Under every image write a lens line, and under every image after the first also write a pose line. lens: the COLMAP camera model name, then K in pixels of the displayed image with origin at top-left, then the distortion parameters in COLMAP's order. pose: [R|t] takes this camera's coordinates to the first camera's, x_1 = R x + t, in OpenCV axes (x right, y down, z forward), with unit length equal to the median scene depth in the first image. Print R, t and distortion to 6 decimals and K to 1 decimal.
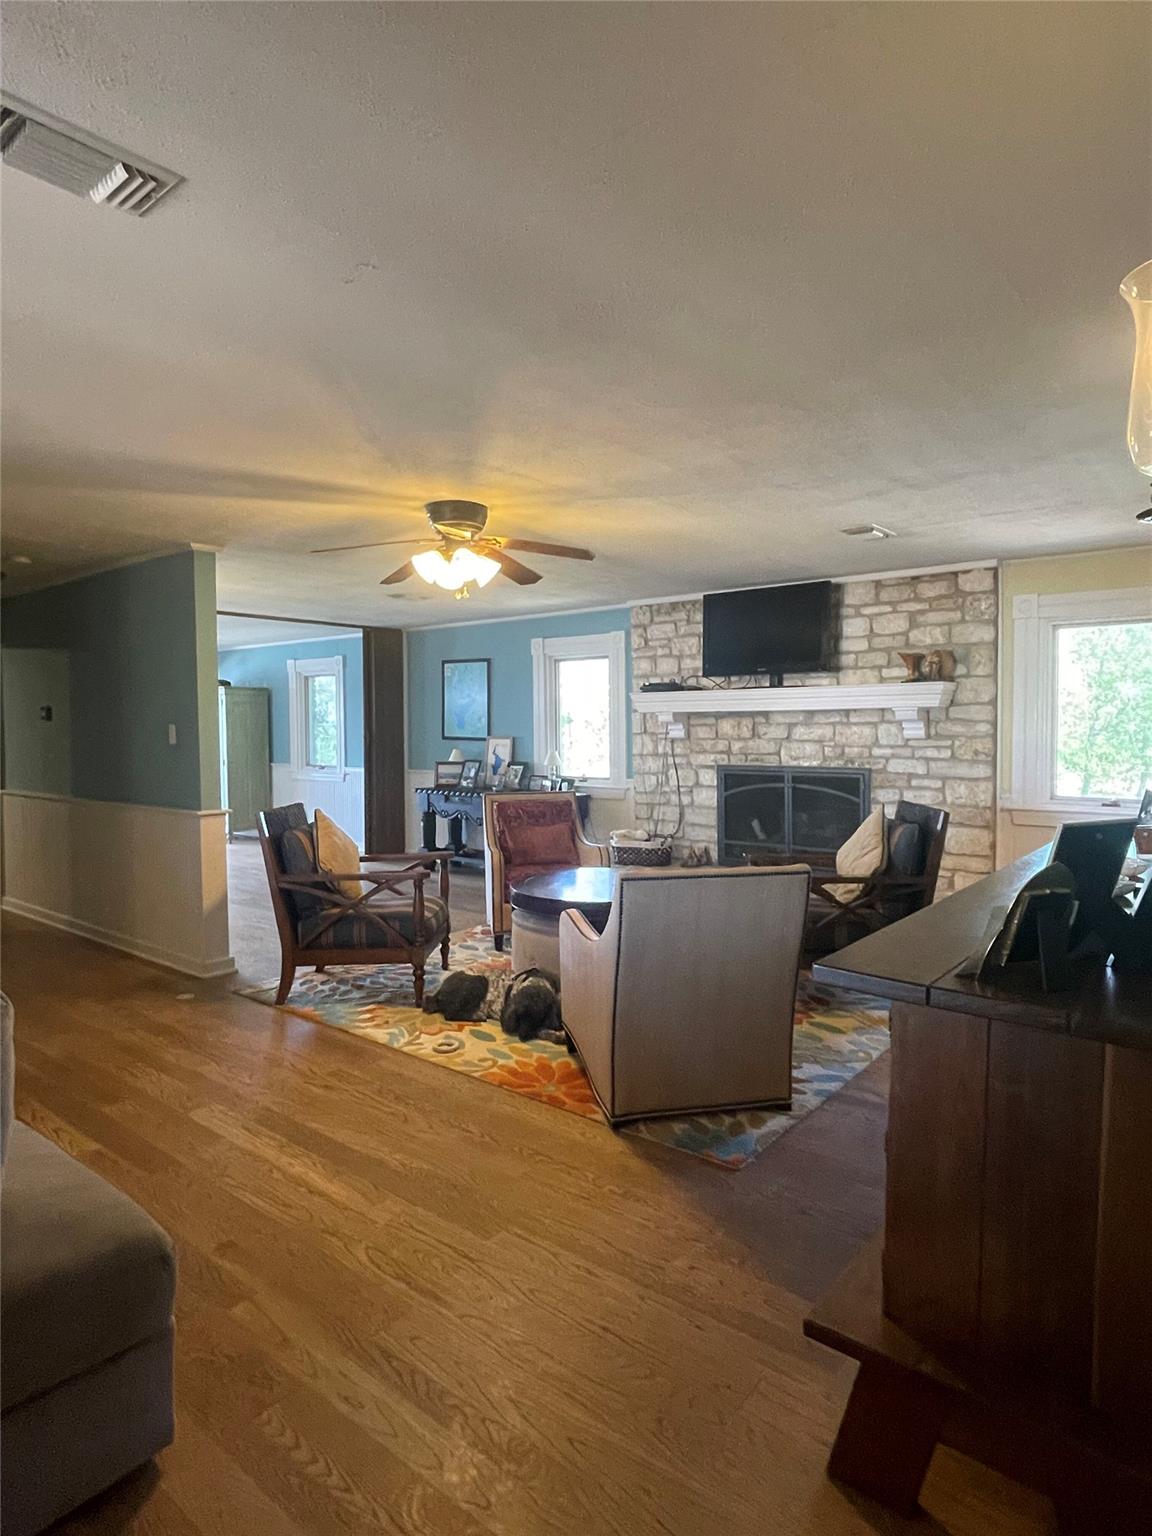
lens RADIAL K [[867.9, 0, 579.5], [0, 867.9, 768.0], [0, 0, 1]] dist [-0.001753, -0.001302]
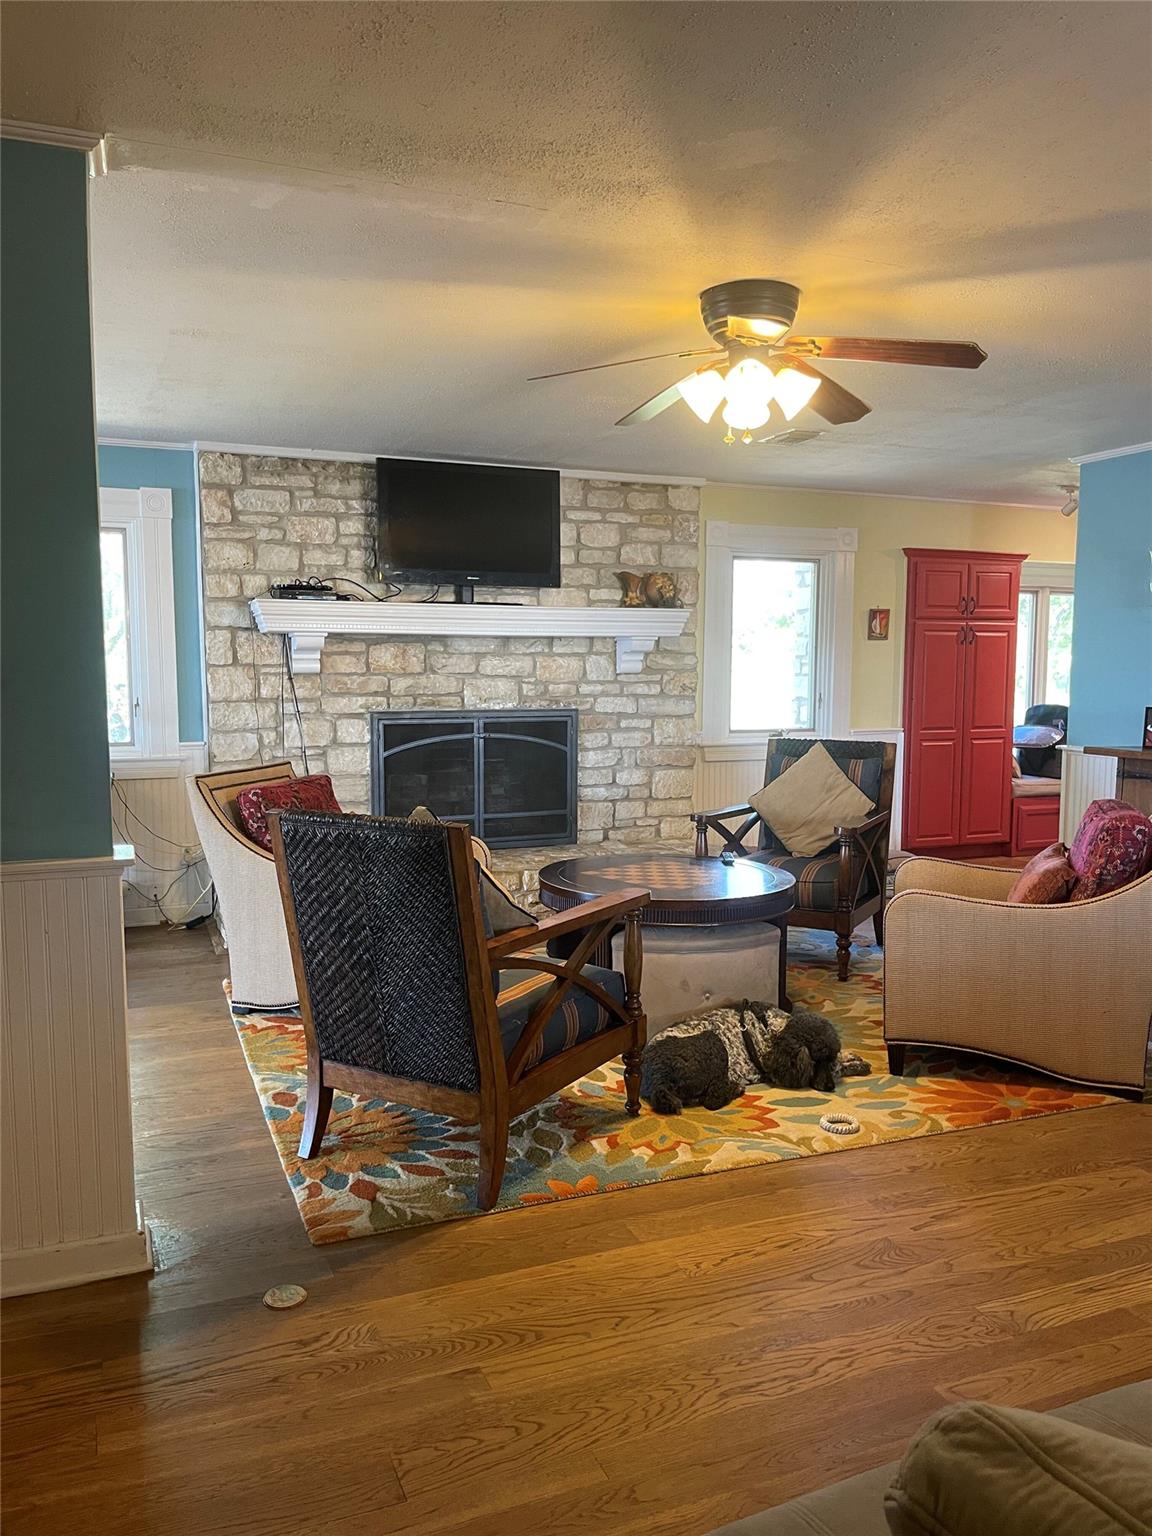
lens RADIAL K [[1157.5, 0, 575.0], [0, 1157.5, 792.1], [0, 0, 1]] dist [0.055850, -0.003941]
pose [[0.487569, -0.089676, 0.868467, -0.644423], [0.035326, 0.995923, 0.083004, -0.012572], [-0.872370, -0.009790, 0.488749, 0.465175]]
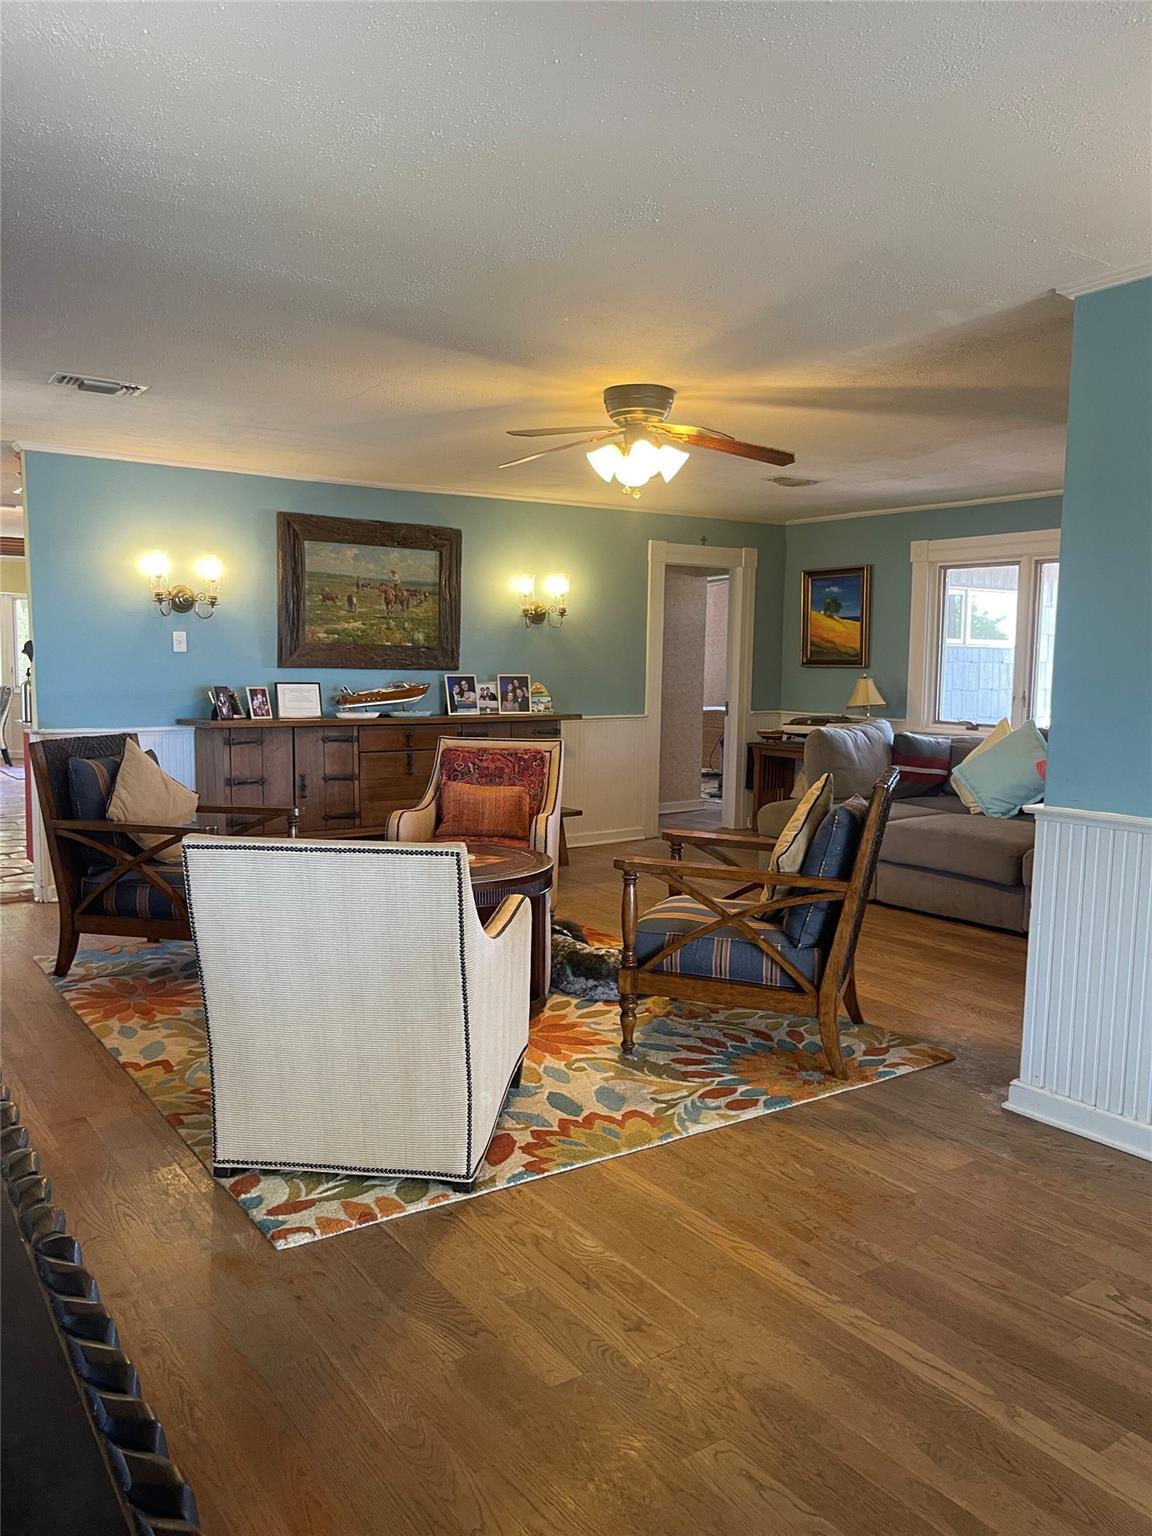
lens RADIAL K [[1157.5, 0, 575.0], [0, 1157.5, 792.1], [0, 0, 1]] dist [0.055850, -0.003941]
pose [[-0.958786, -0.039430, 0.281379, -0.283518], [0.006079, 0.987250, 0.159061, -0.061186], [-0.284064, 0.154216, -0.946322, 1.456579]]
